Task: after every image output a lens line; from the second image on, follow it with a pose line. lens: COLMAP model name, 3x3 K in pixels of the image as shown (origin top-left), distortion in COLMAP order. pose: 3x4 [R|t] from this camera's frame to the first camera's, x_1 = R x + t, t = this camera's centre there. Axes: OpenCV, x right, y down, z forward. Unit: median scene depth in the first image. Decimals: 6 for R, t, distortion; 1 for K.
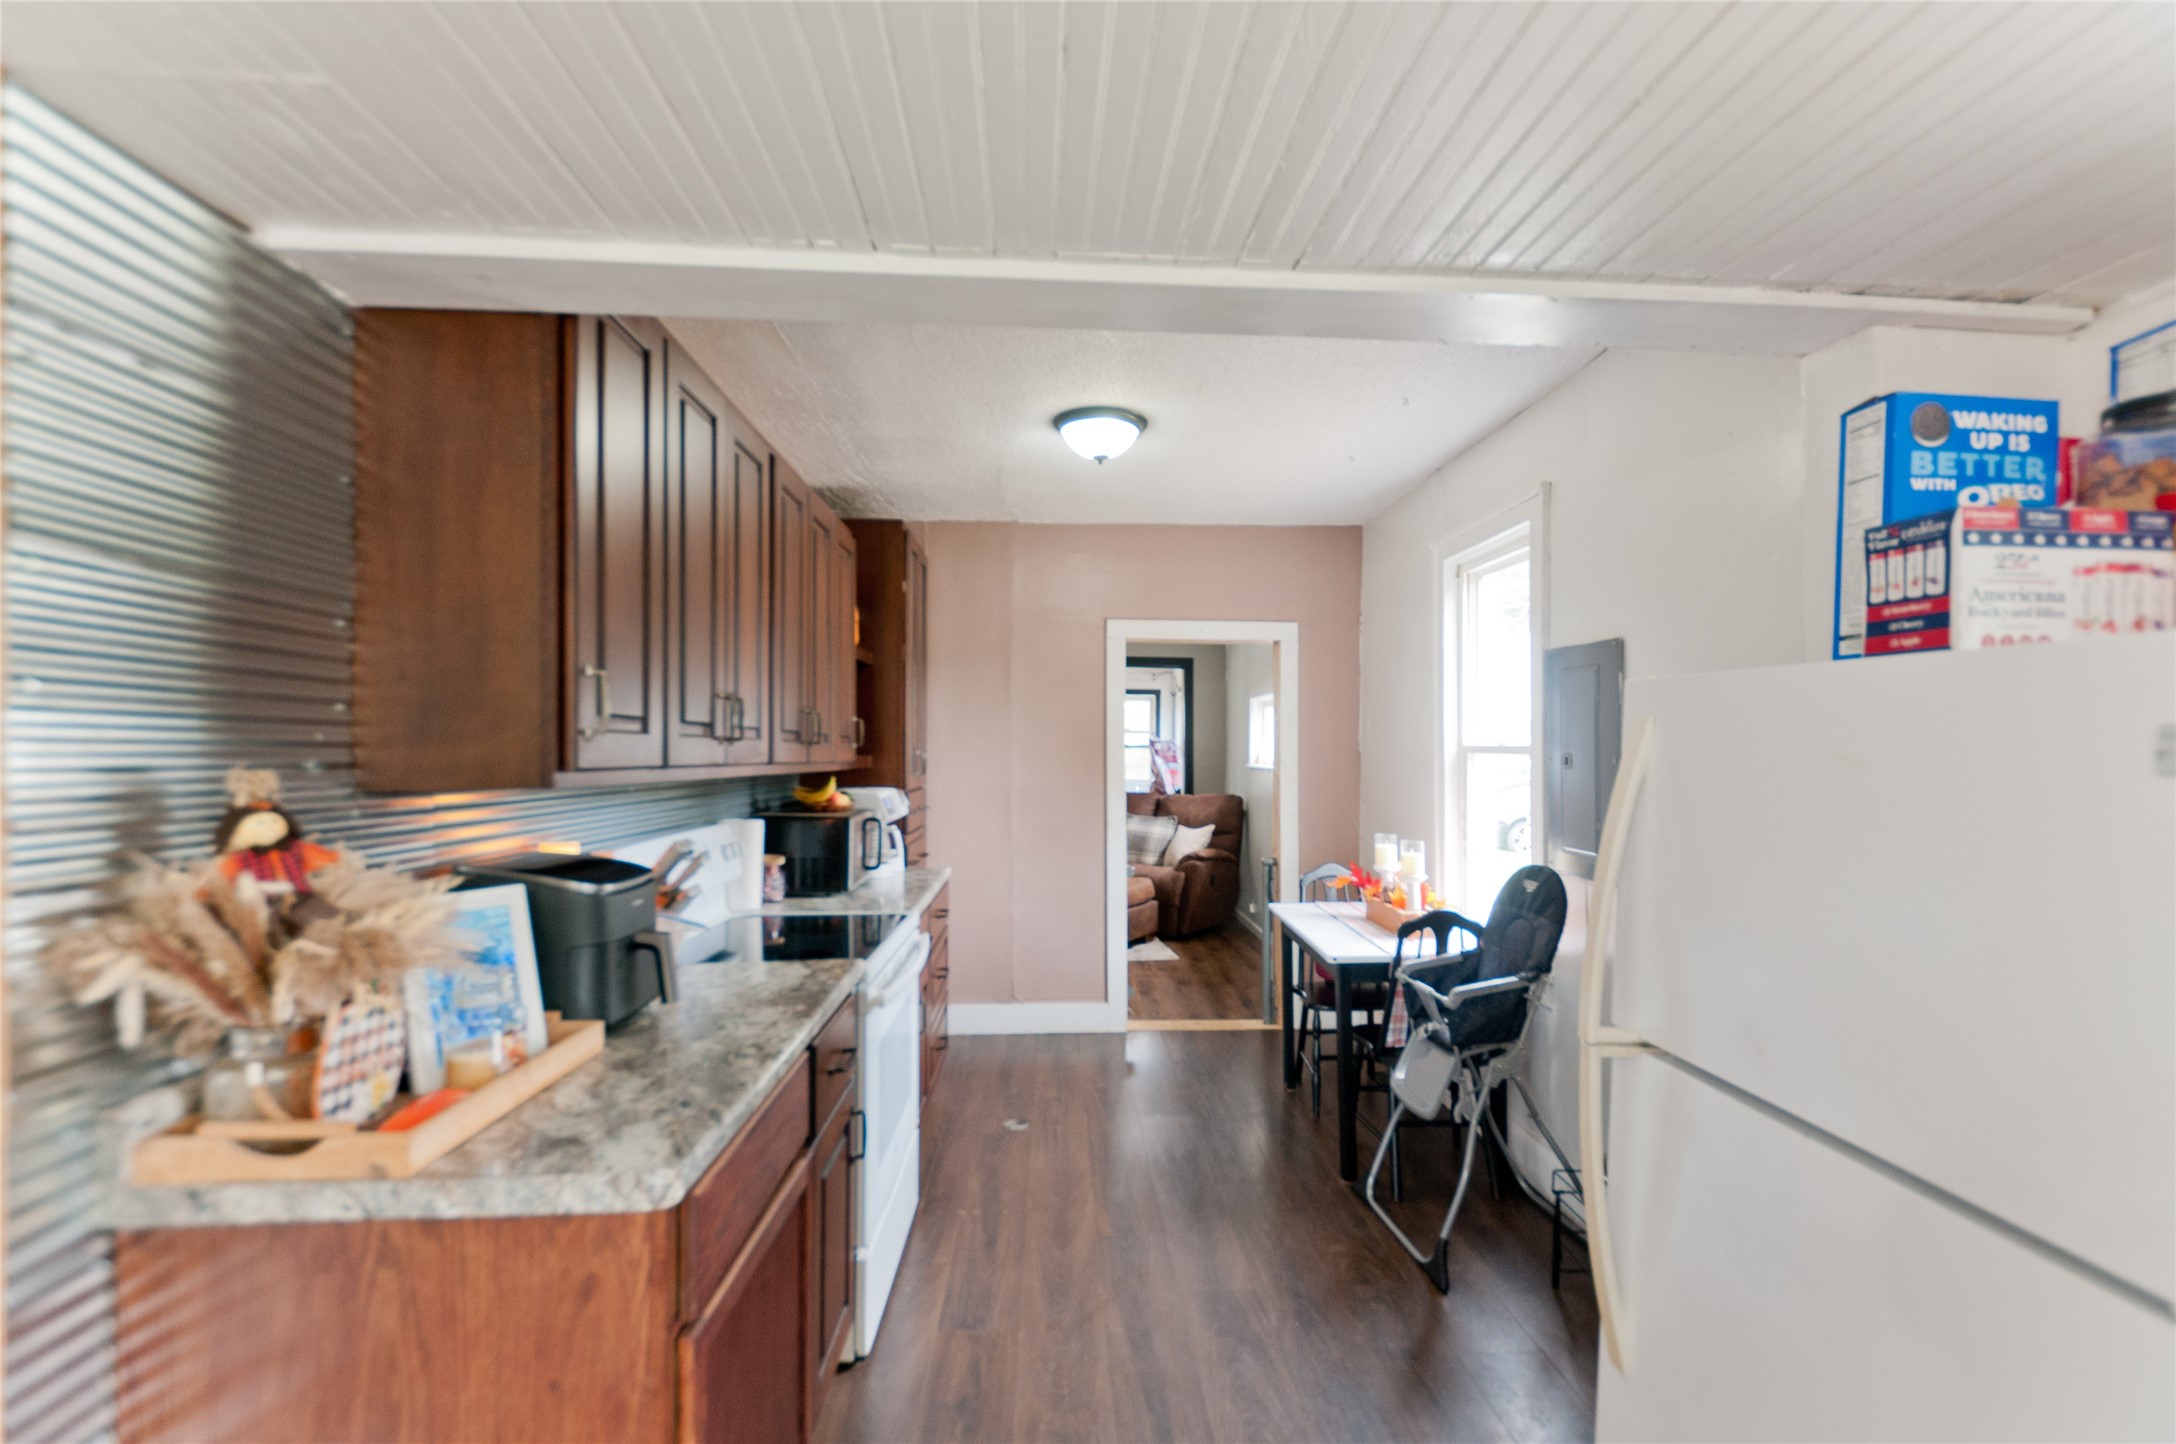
lens RADIAL K [[951.6, 0, 1042.9], [0, 951.6, 750.2], [0, 0, 1]] dist [0.008288, -0.004592]
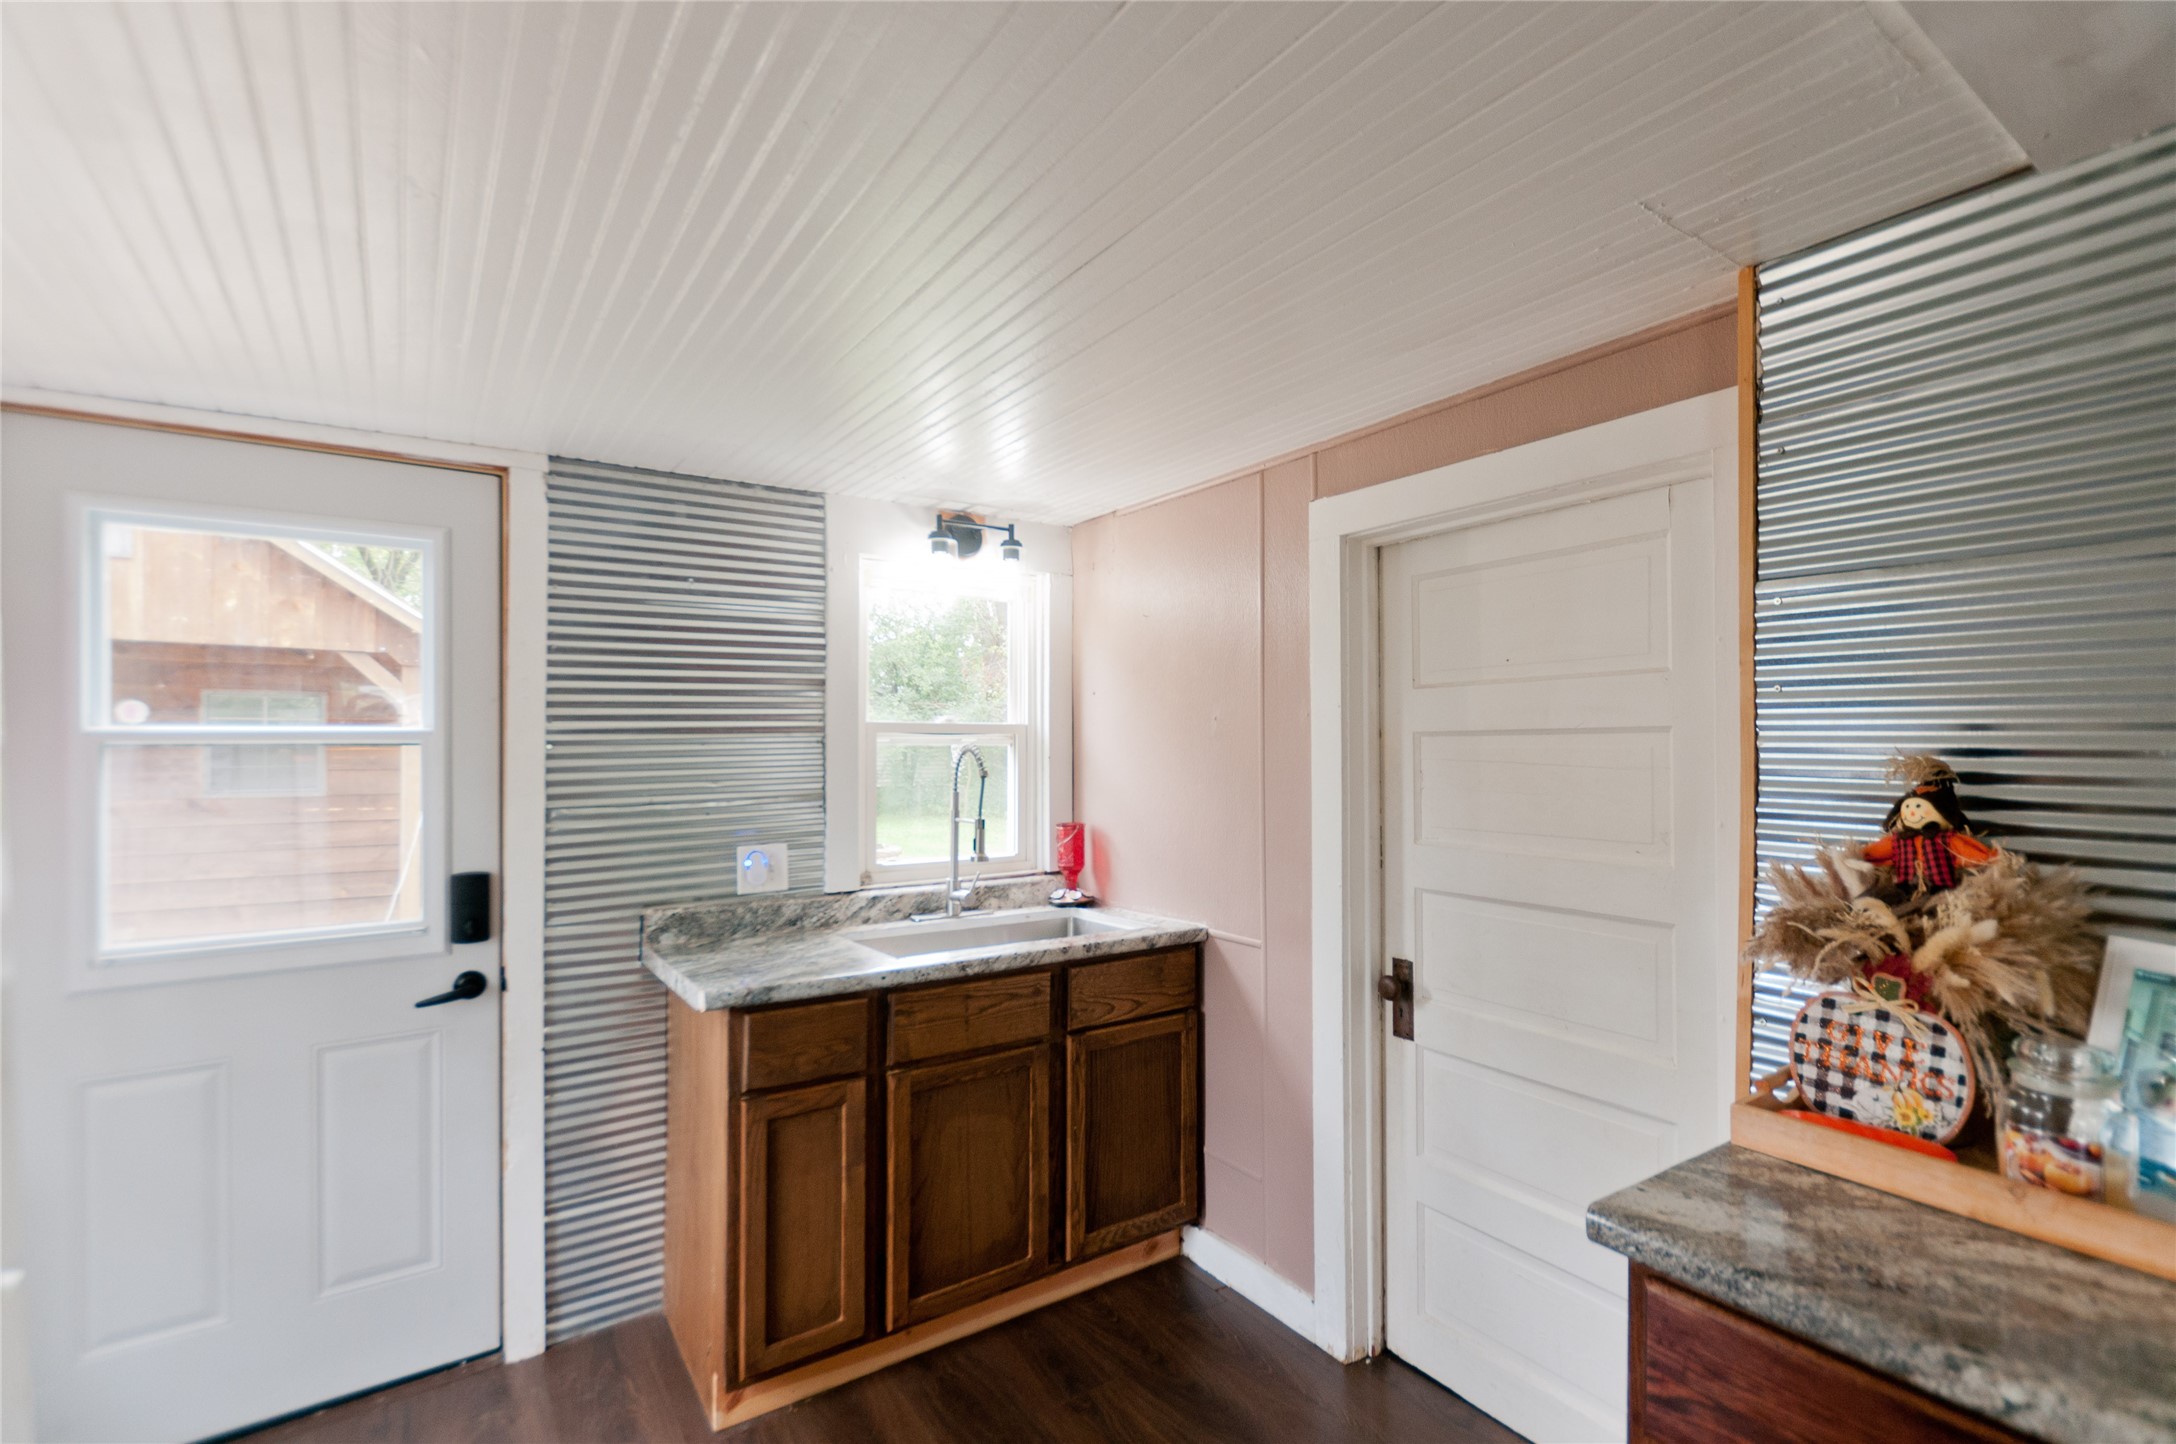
lens RADIAL K [[951.6, 0, 1087.2], [0, 951.6, 740.0], [0, 0, 1]] dist [0.008288, -0.004592]
pose [[-0.829973, -0.004337, -0.557787, 0.180297], [-0.005482, 0.999985, 0.000383, 0.004330], [0.557777, 0.003376, -0.829984, 0.526249]]
